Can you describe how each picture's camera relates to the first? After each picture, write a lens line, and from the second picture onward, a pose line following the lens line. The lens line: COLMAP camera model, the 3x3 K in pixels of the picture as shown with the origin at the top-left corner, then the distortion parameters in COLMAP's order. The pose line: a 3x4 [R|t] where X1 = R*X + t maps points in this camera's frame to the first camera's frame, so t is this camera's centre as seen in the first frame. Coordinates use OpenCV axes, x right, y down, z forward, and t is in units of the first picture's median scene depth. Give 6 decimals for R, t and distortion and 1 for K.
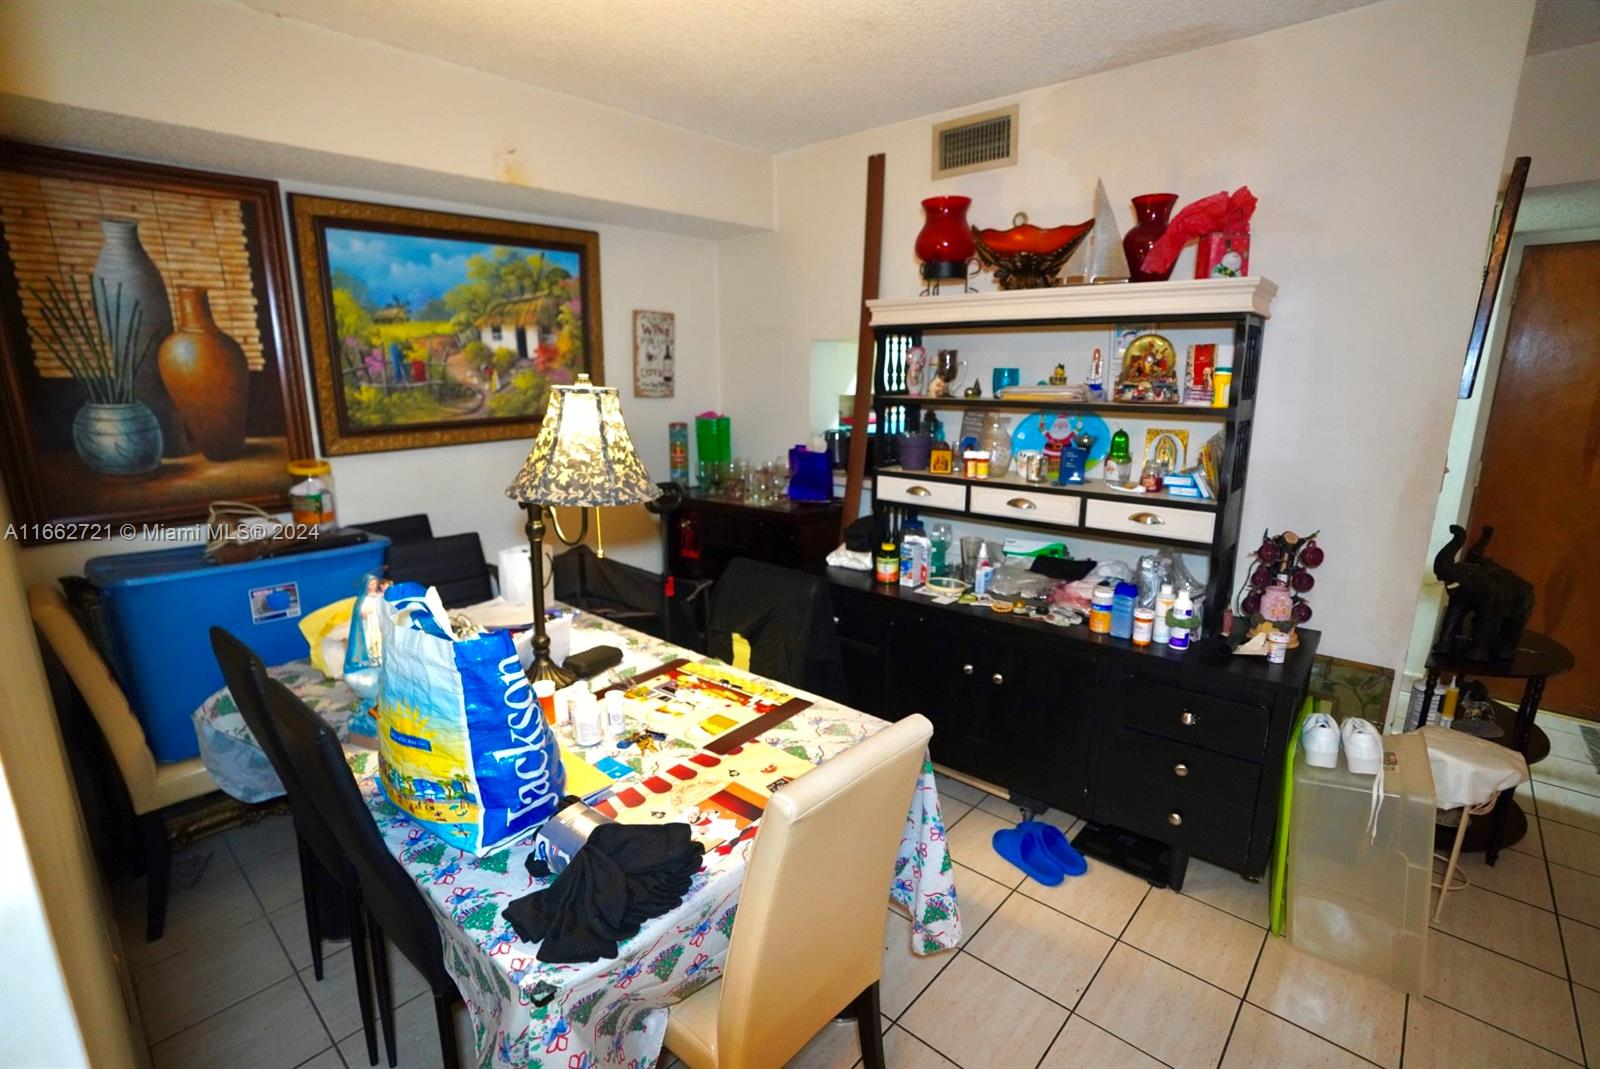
lens RADIAL K [[752.3, 0, 803.0], [0, 752.3, 535.8], [0, 0, 1]] dist [-0.058169, 0.029501]
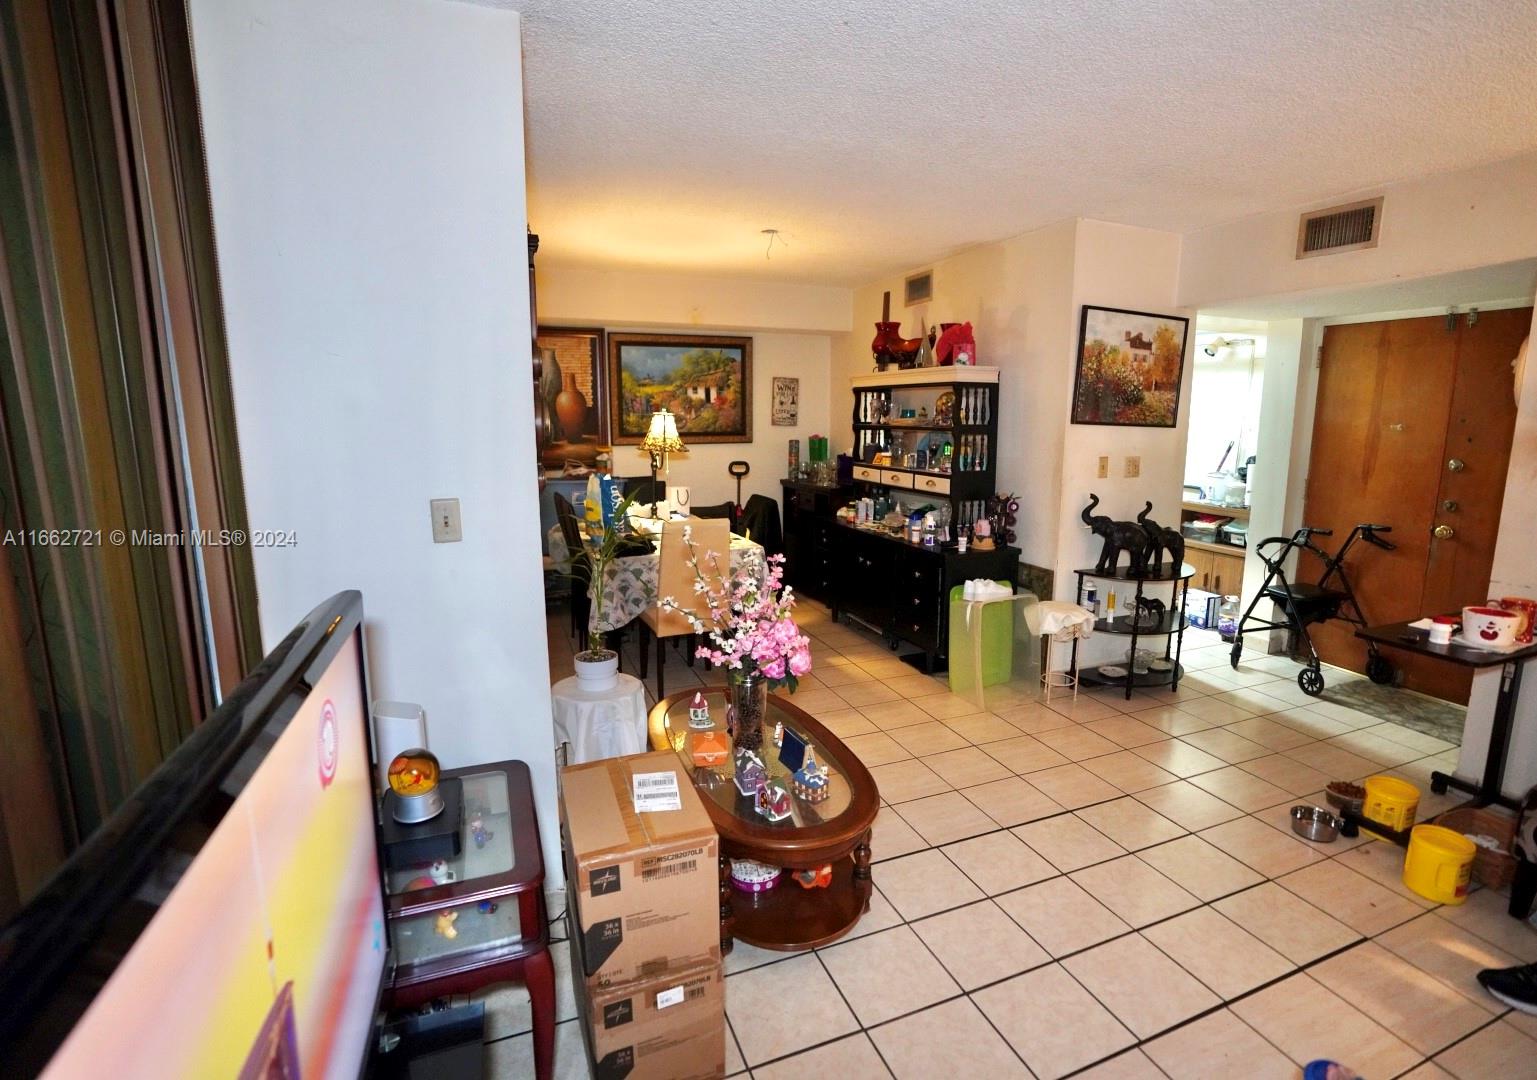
lens RADIAL K [[723.6, 0, 773.5], [0, 723.6, 516.7], [0, 0, 1]] dist [-0.000730, -0.000151]
pose [[0.898783, 0.071570, -0.432512, 0.720109], [-0.104309, 0.993163, -0.052417, 0.163599], [0.425803, 0.092227, 0.900103, -0.711867]]
